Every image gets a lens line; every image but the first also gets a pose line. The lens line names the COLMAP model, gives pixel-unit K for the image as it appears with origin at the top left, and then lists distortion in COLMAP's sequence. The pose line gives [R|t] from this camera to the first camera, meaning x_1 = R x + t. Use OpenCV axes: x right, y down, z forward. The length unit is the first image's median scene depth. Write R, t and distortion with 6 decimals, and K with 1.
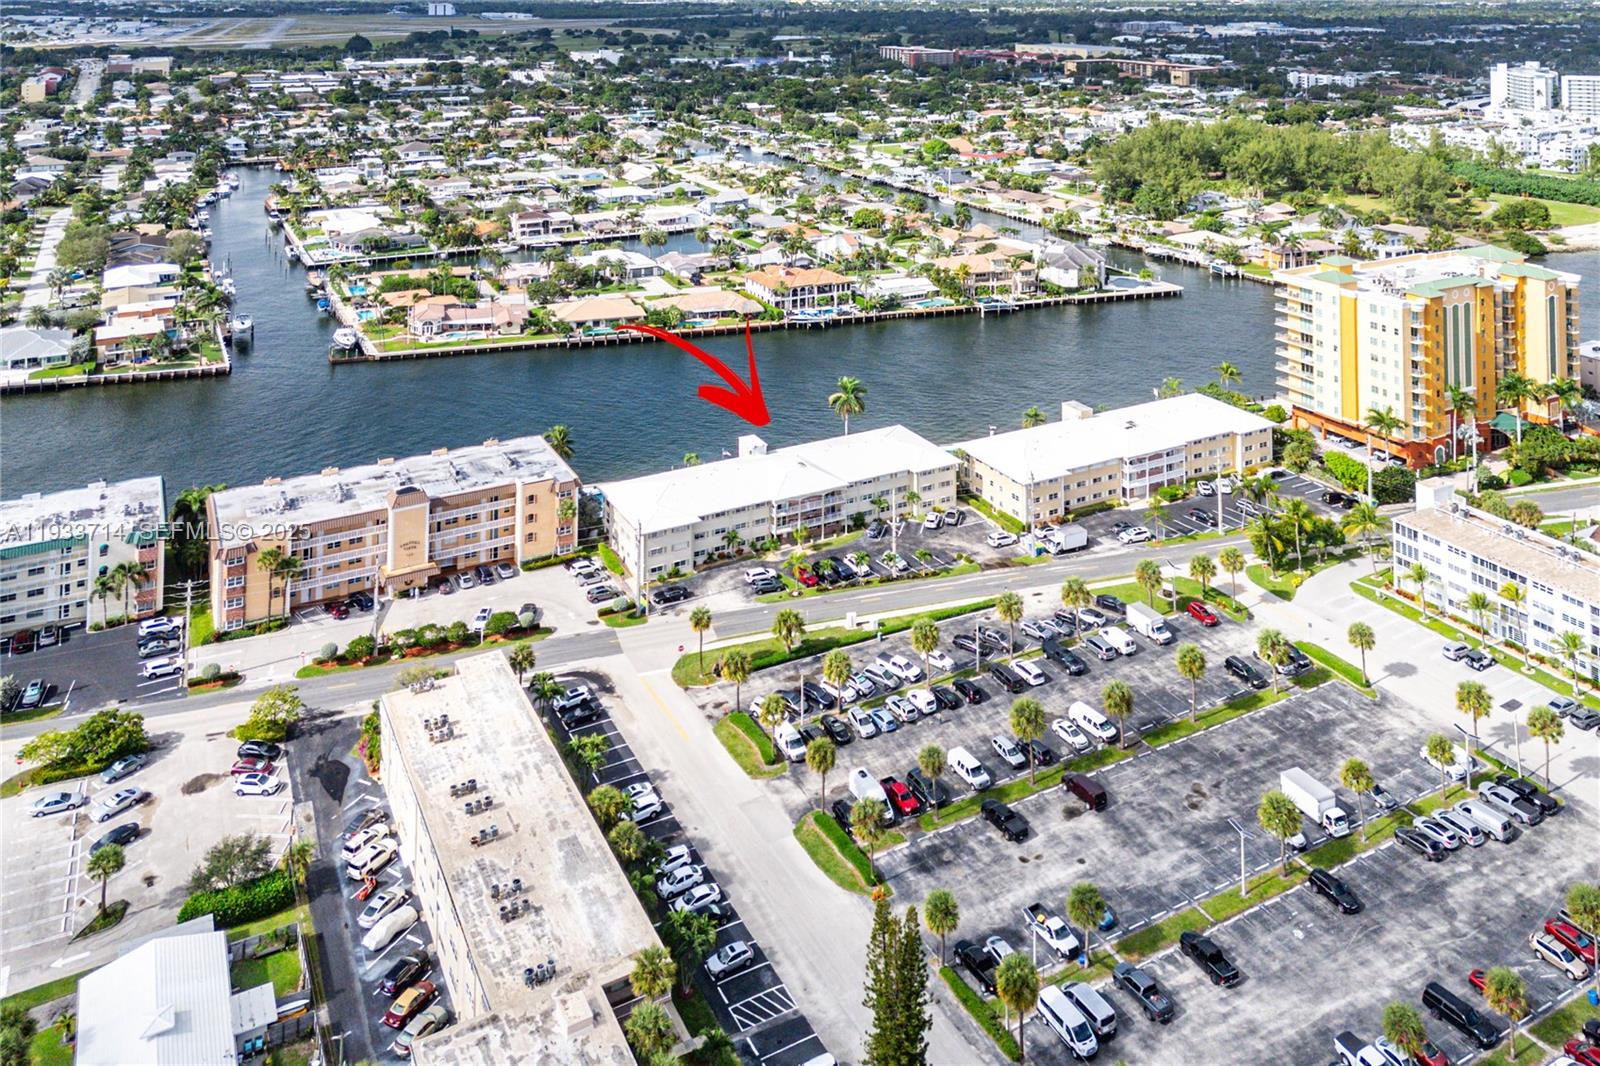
lens RADIAL K [[1150.3, 0, 791.1], [0, 1150.3, 284.0], [0, 0, 1]] dist [0.051703, -0.041388]
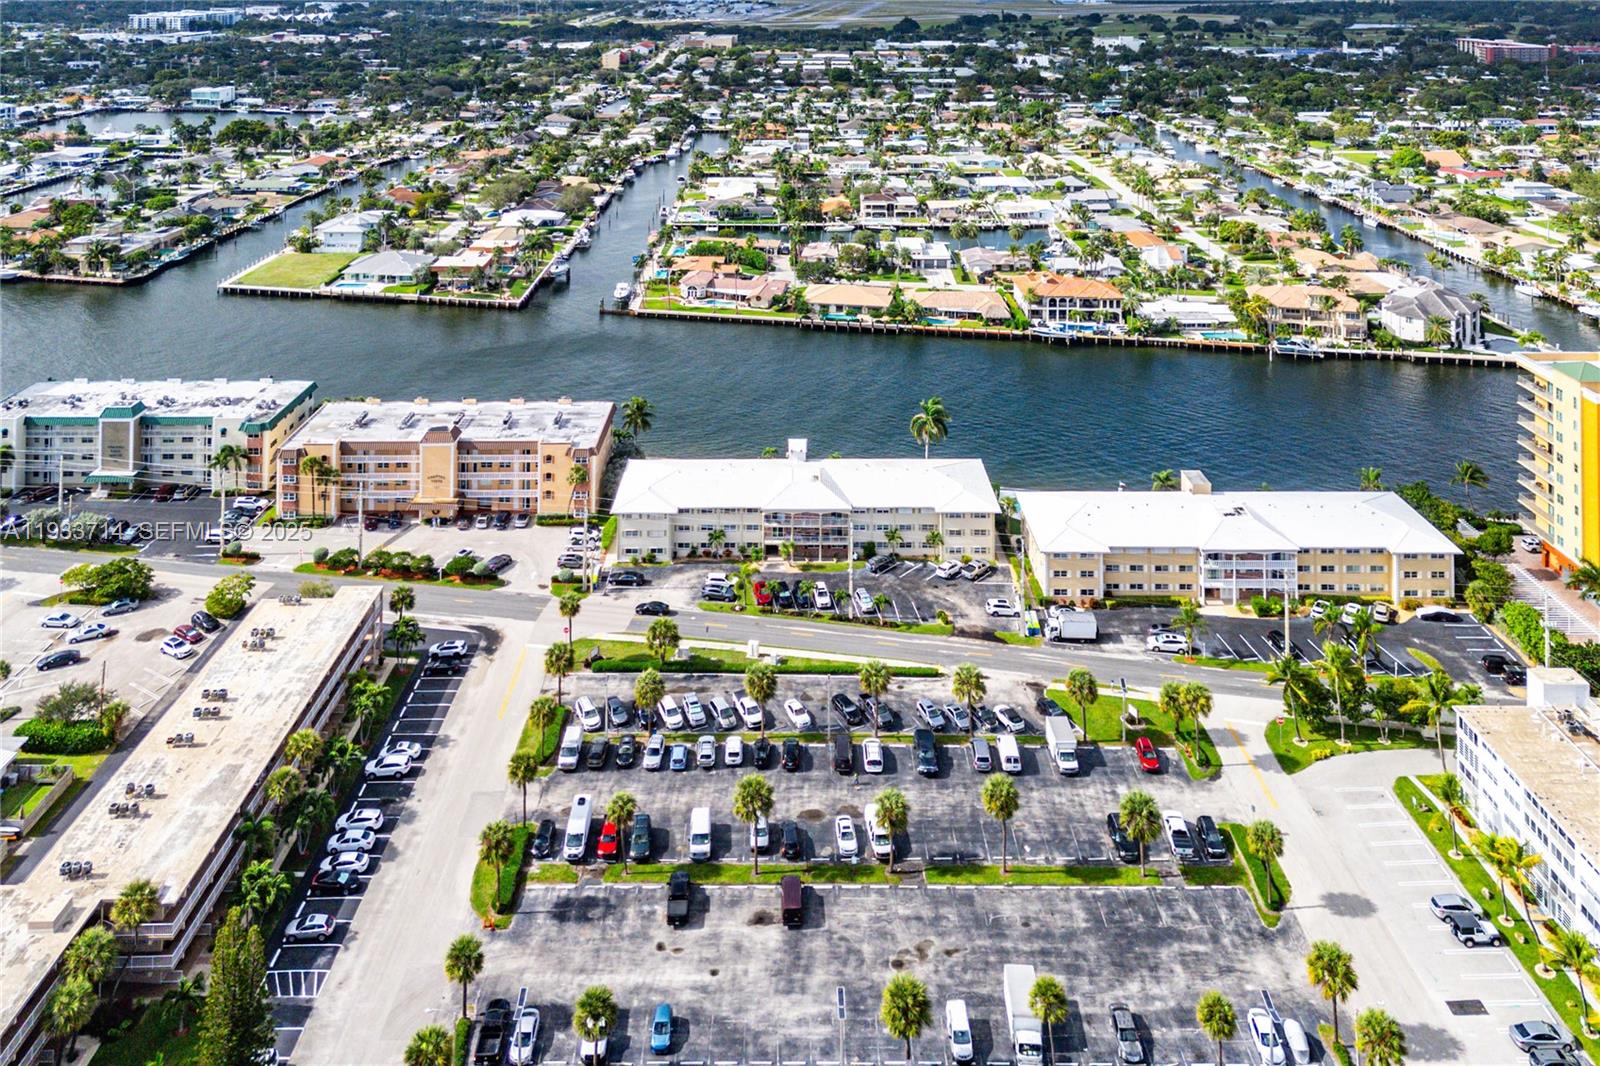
lens RADIAL K [[1150.3, 0, 791.1], [0, 1150.3, 284.0], [0, 0, 1]] dist [0.051703, -0.041388]
pose [[0.889417, 0.119648, -0.441160, 0.343525], [-0.114084, 0.992696, 0.039229, -0.030749], [0.442632, 0.015439, 0.896571, 0.130784]]
